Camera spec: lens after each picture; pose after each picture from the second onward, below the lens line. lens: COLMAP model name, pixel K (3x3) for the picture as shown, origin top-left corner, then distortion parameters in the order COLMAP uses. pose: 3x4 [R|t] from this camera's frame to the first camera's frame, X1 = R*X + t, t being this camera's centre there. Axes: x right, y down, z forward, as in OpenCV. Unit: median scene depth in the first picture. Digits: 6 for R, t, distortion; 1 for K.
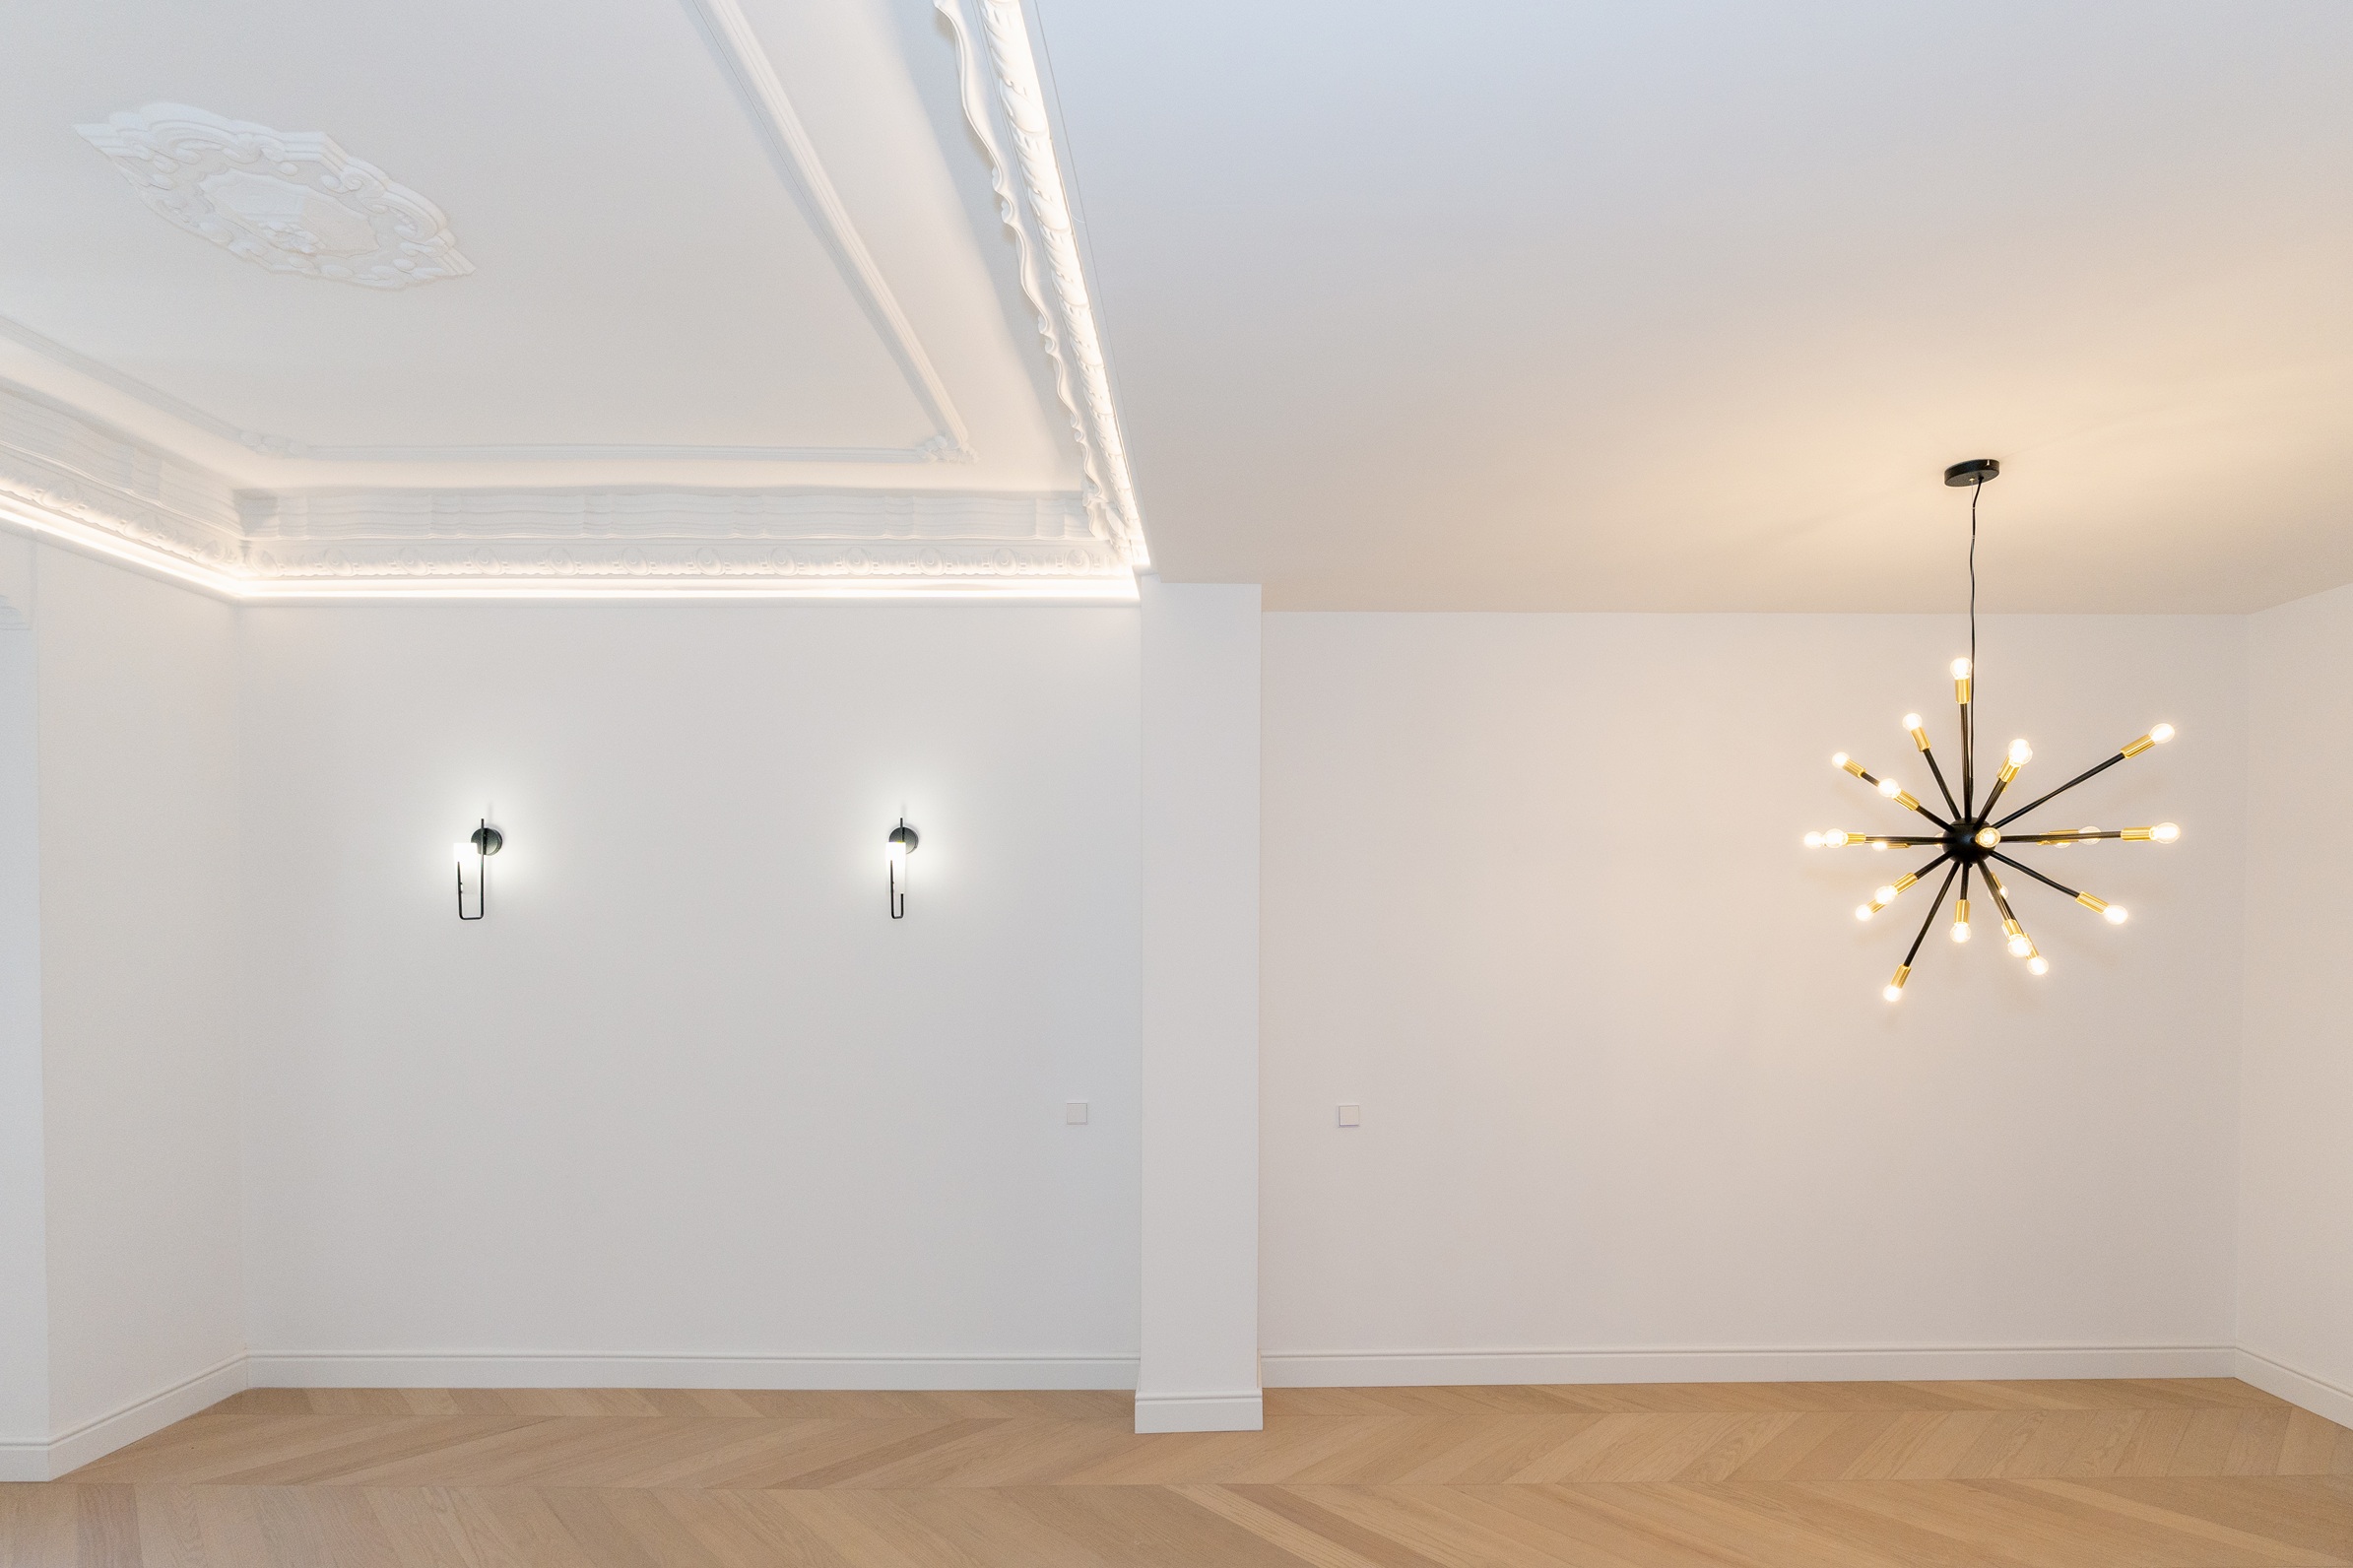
lens RADIAL K [[1188.1, 0, 1277.1], [0, 1188.1, 947.6], [0, 0, 1]] dist [-0.001286, -0.000541]
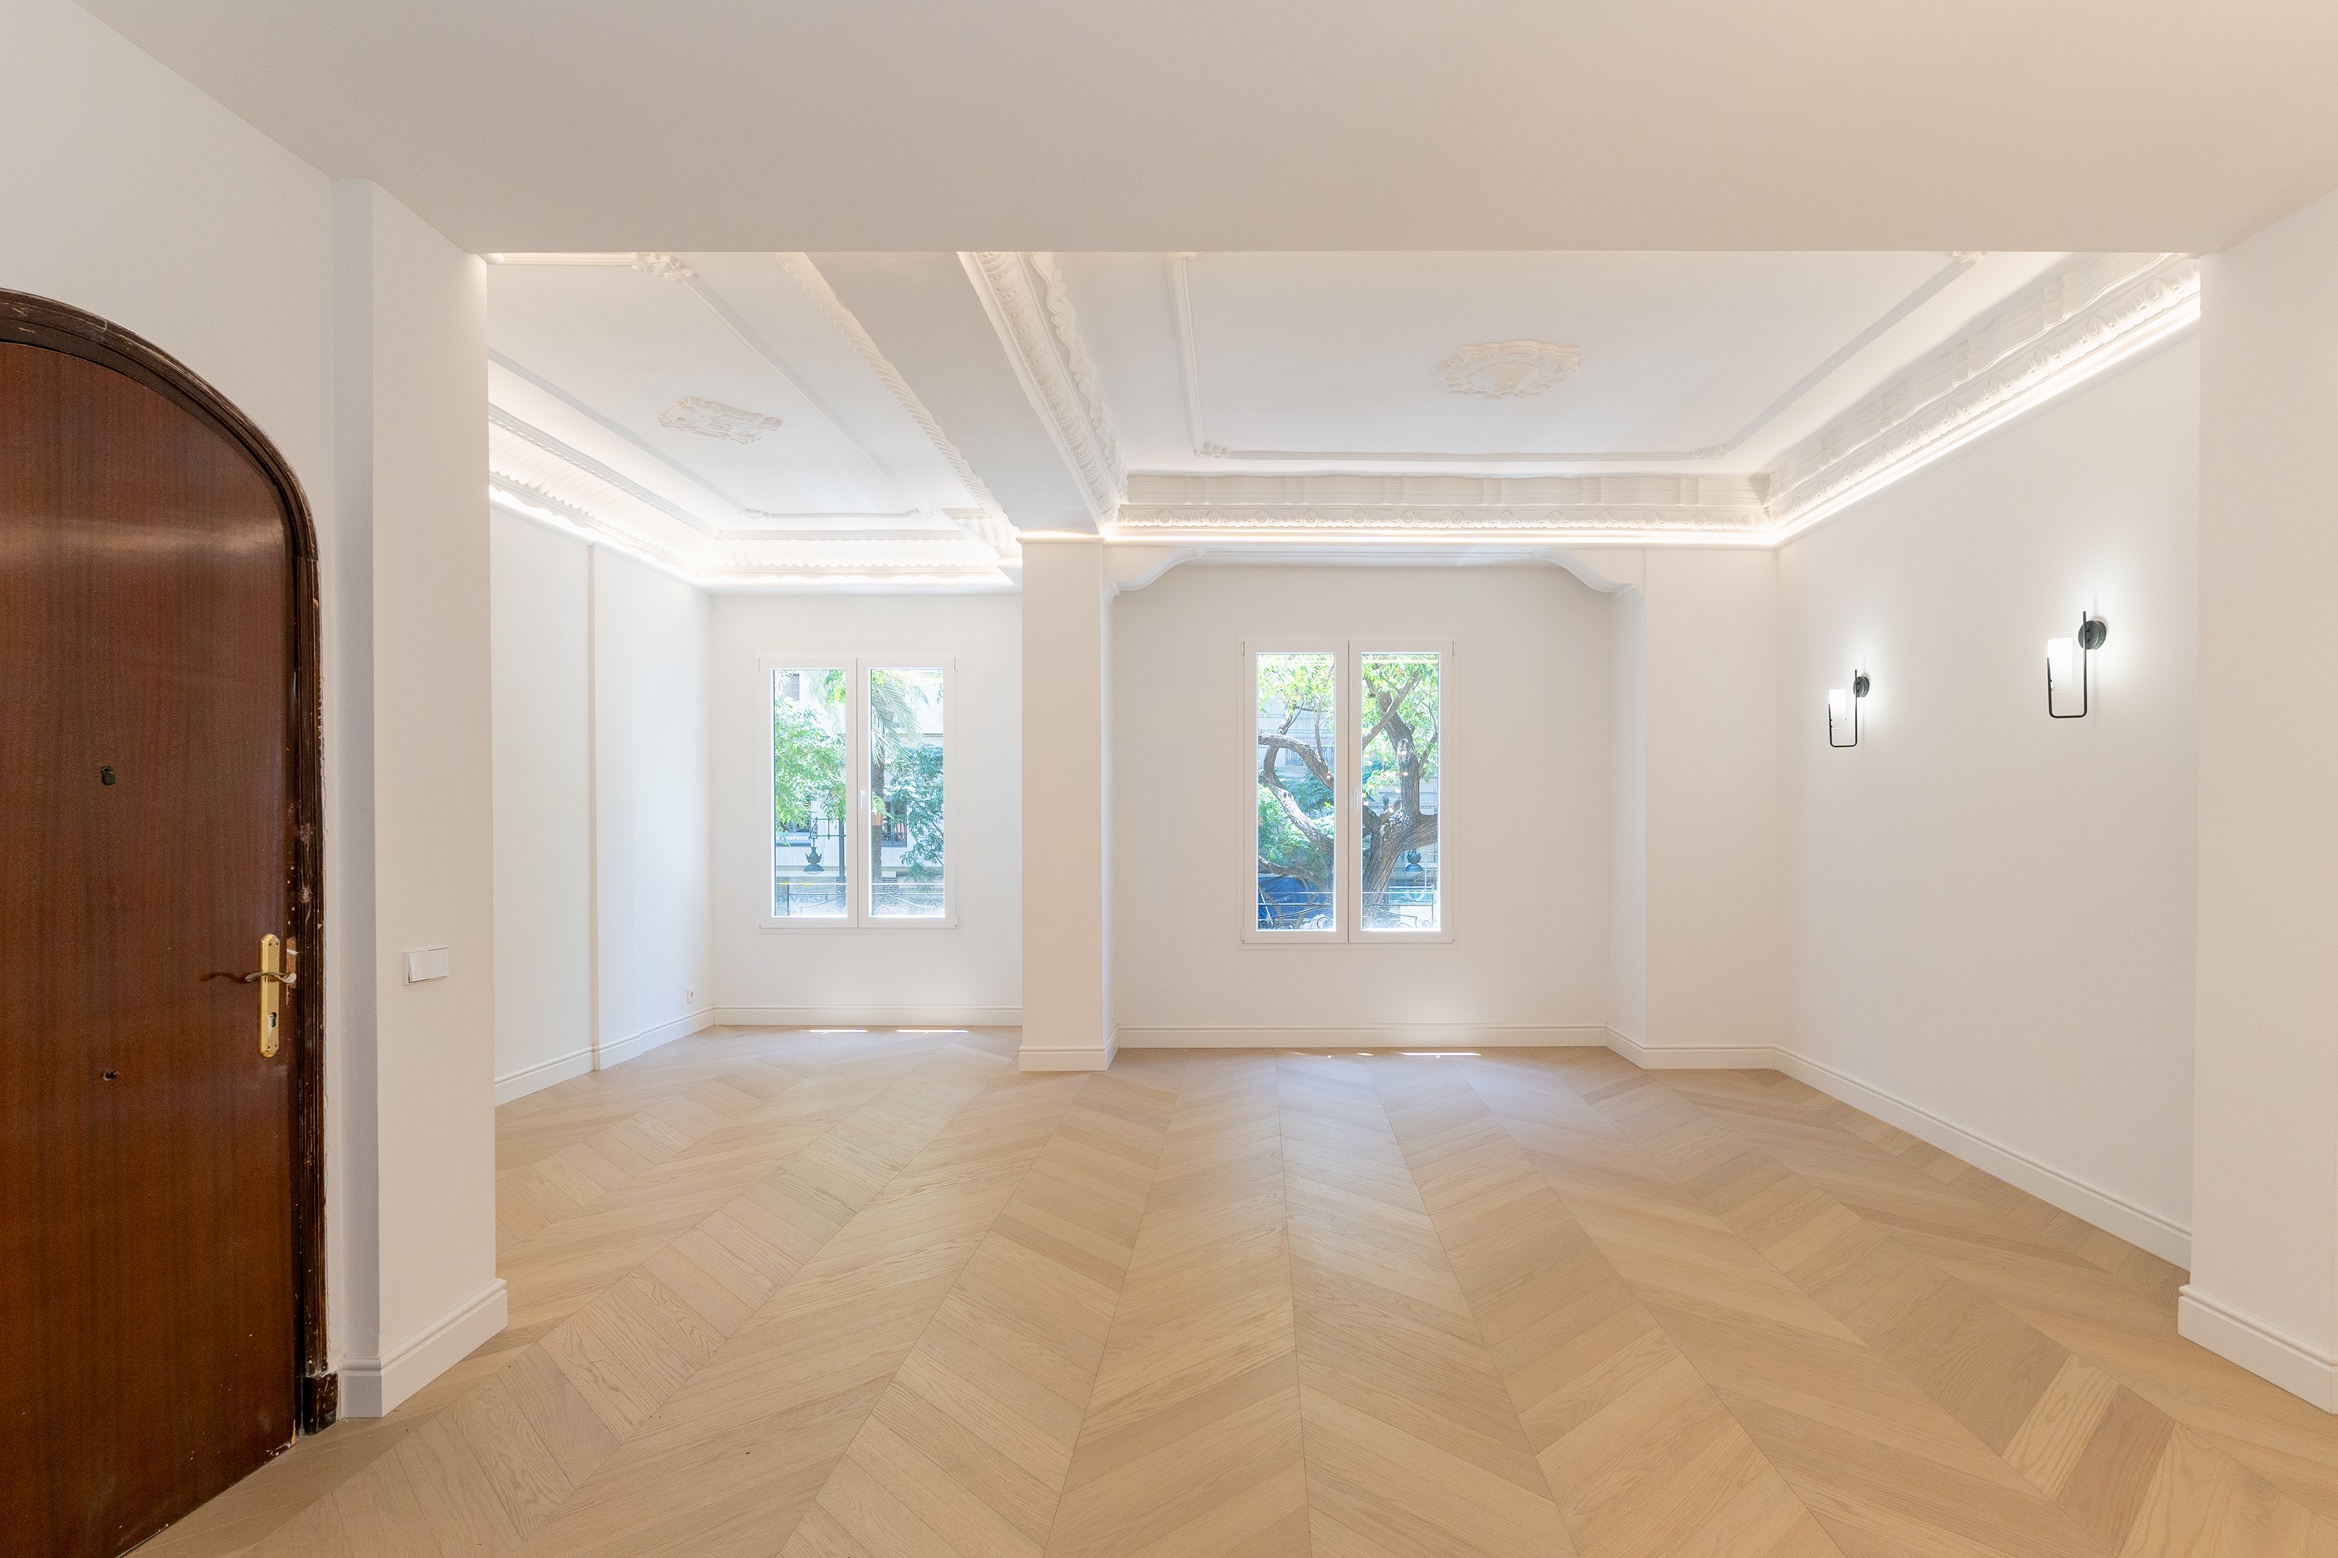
lens RADIAL K [[1200.0, 0, 1220.9], [0, 1200.0, 831.8], [0, 0, 1]] dist [-0.003453, -0.000040]
pose [[-0.050489, 0.006419, -0.998704, 0.746028], [-0.020991, 0.999752, 0.007487, 0.082032], [0.998504, 0.021342, -0.050341, 0.405792]]
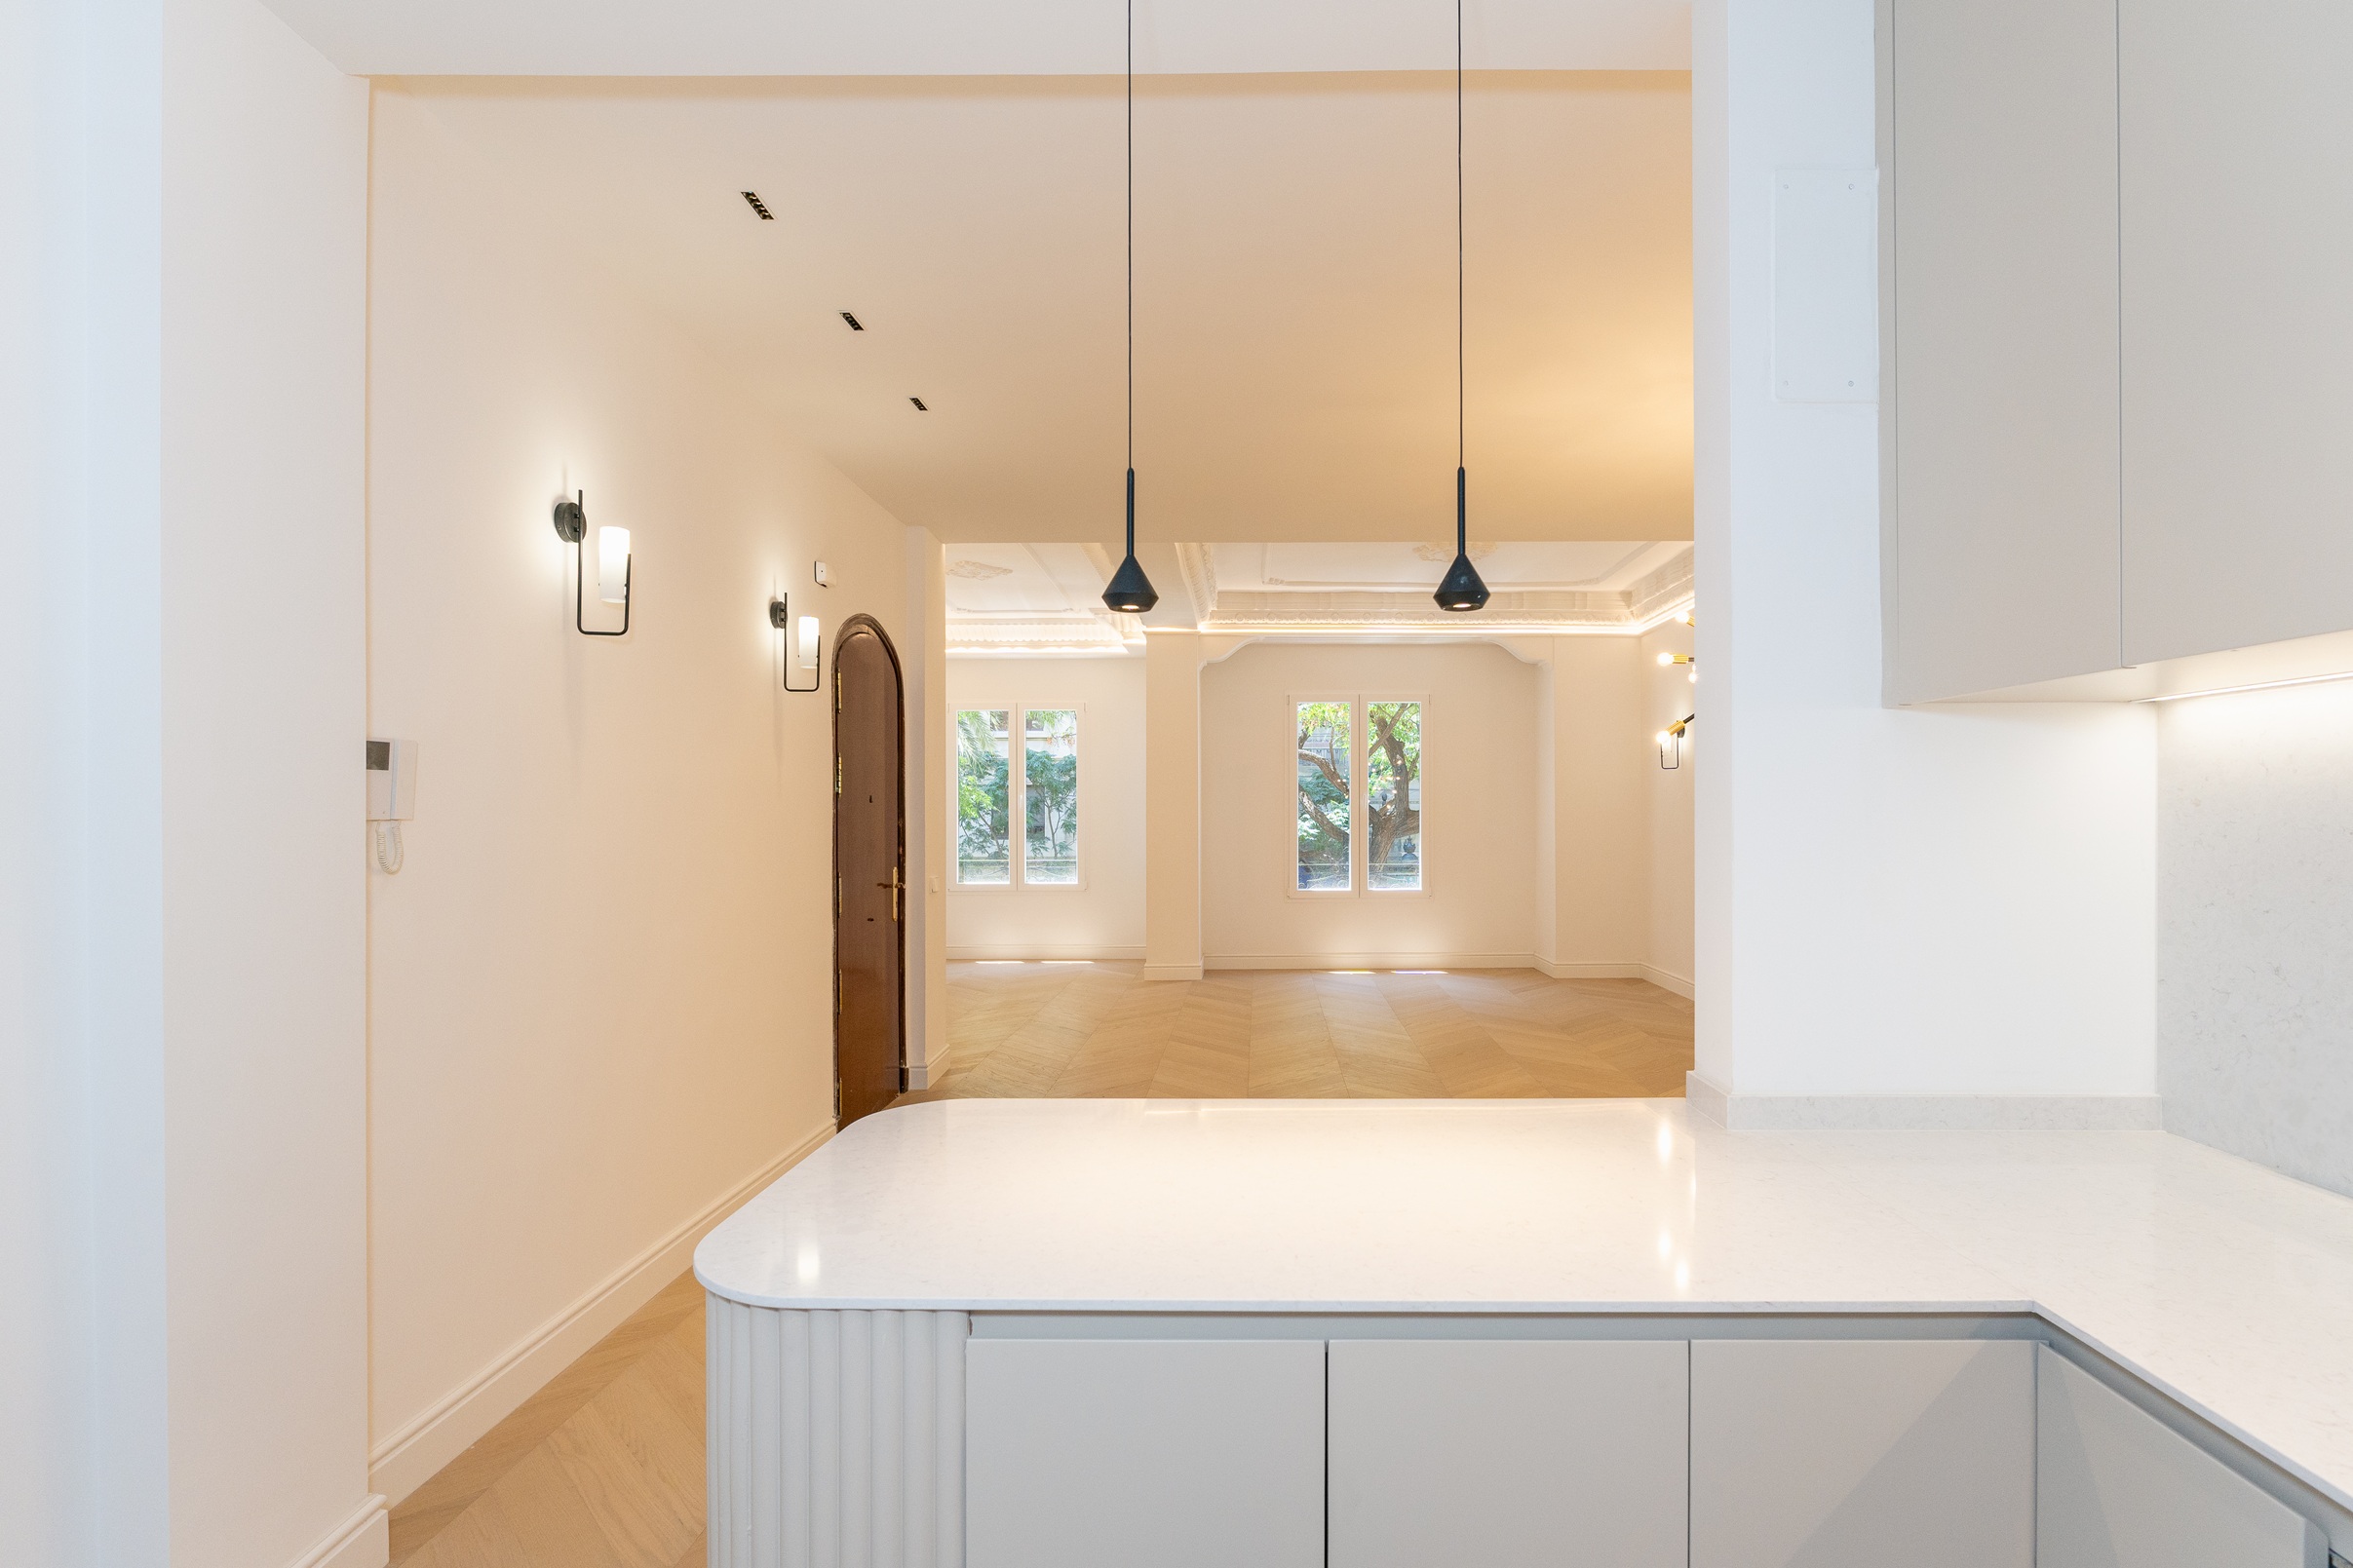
lens RADIAL K [[1169.0, 0, 1220.5], [0, 1169.0, 816.2], [0, 0, 1]] dist [-0.002466, -0.000077]
pose [[-0.052684, -0.000835, -0.998611, 1.558856], [-0.019302, 0.999814, 0.000182, 0.082510], [0.998425, 0.019285, -0.052690, 0.334002]]
